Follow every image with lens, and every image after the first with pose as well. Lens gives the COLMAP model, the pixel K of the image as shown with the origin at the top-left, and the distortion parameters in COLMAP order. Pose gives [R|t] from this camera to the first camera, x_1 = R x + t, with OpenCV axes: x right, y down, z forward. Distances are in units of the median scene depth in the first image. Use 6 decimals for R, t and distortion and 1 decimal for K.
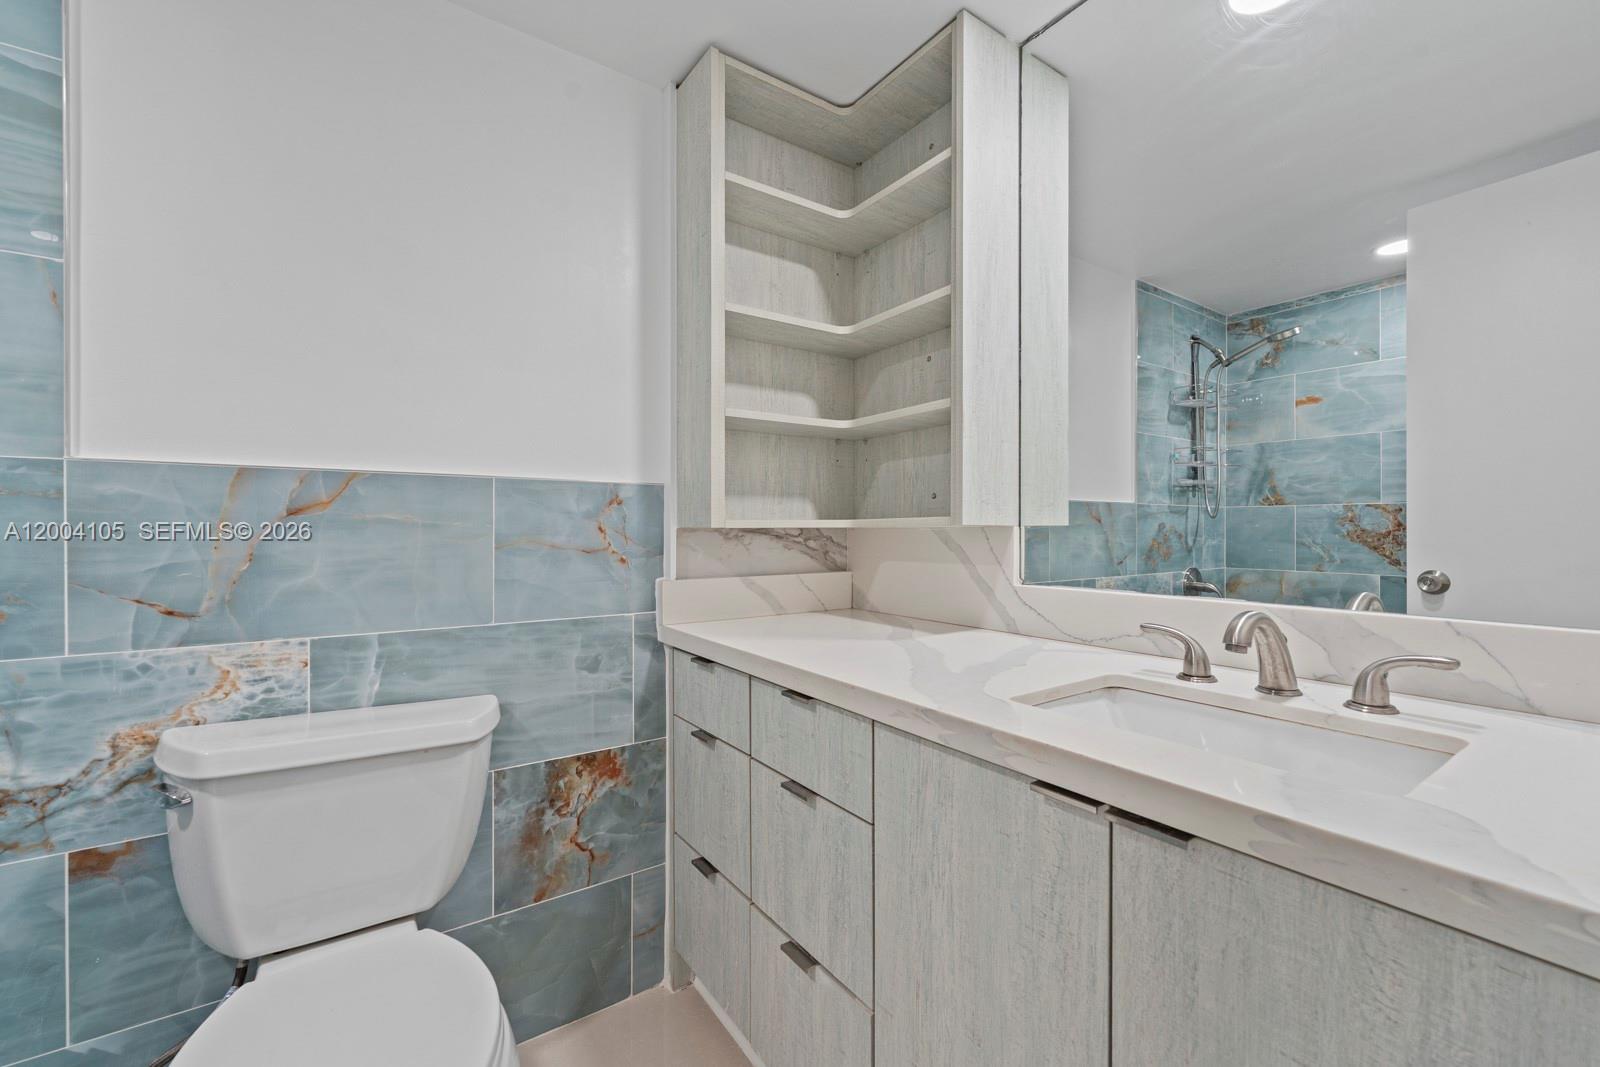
lens RADIAL K [[653.1, 0, 800.3], [0, 653.1, 534.1], [0, 0, 1]] dist [-0.001325, -0.000952]
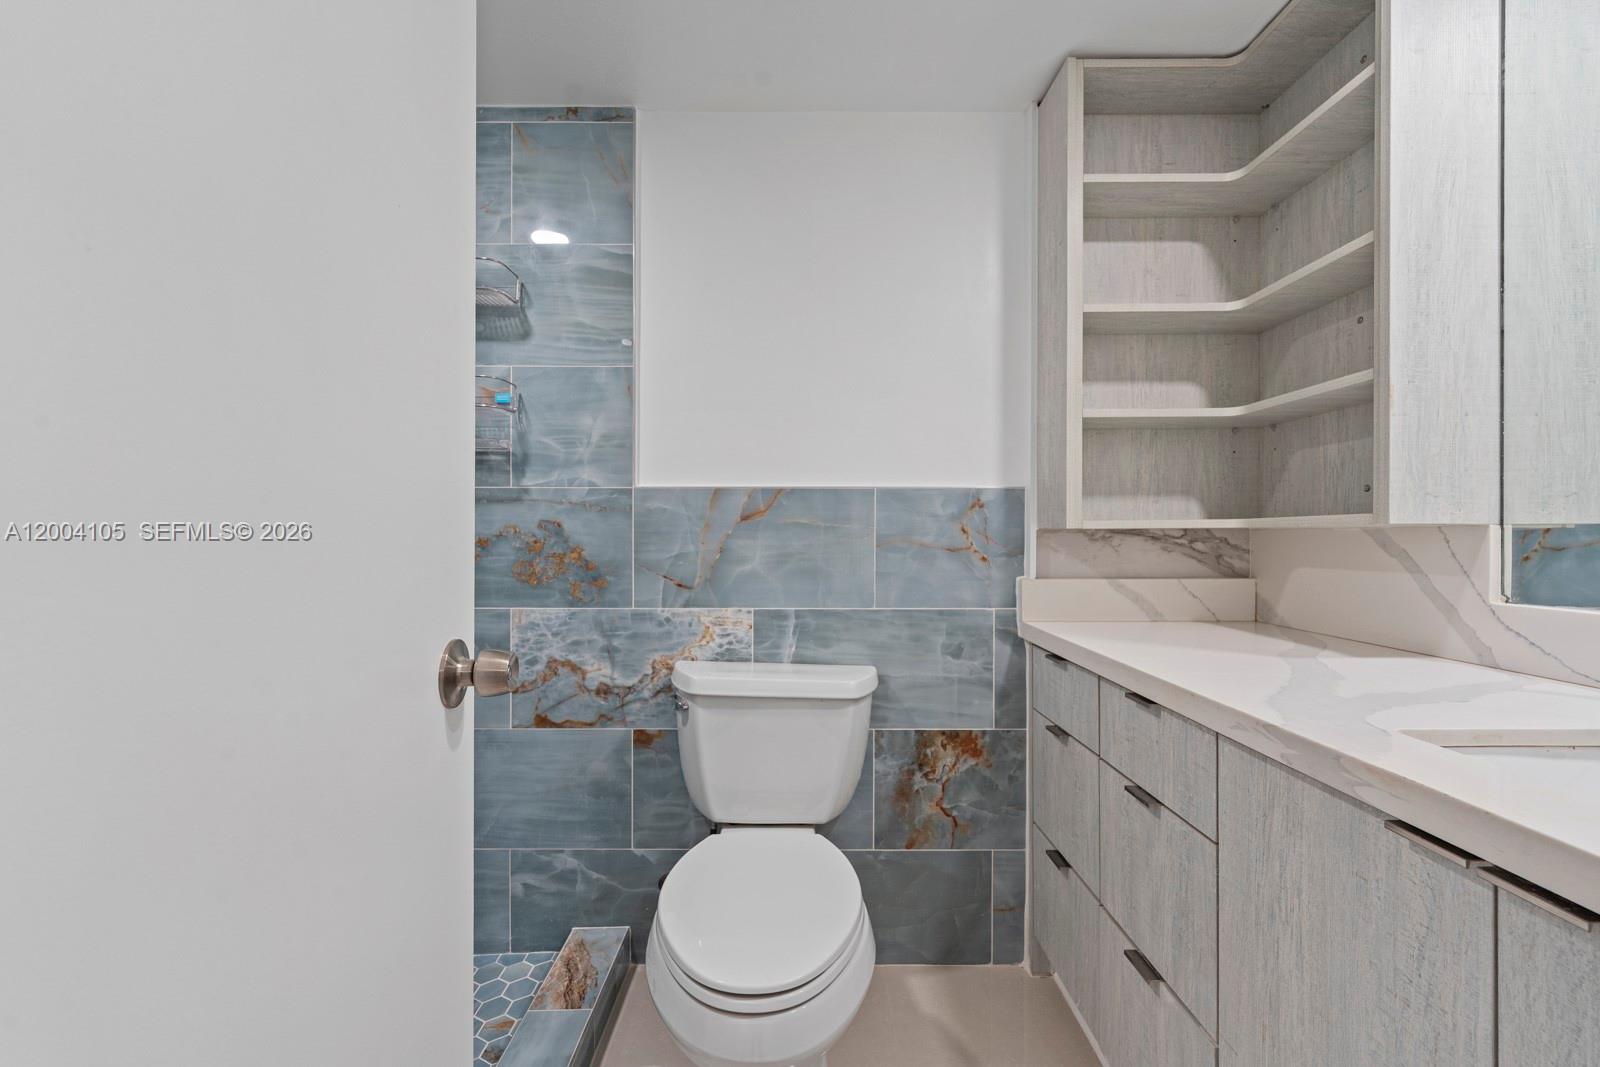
lens RADIAL K [[653.1, 0, 798.9], [0, 653.1, 532.4], [0, 0, 1]] dist [-0.001325, -0.000952]
pose [[0.822491, -0.000452, -0.568778, 0.104144], [-0.003106, 0.999981, -0.005287, 0.003071], [0.568769, 0.006116, 0.822474, -0.079809]]
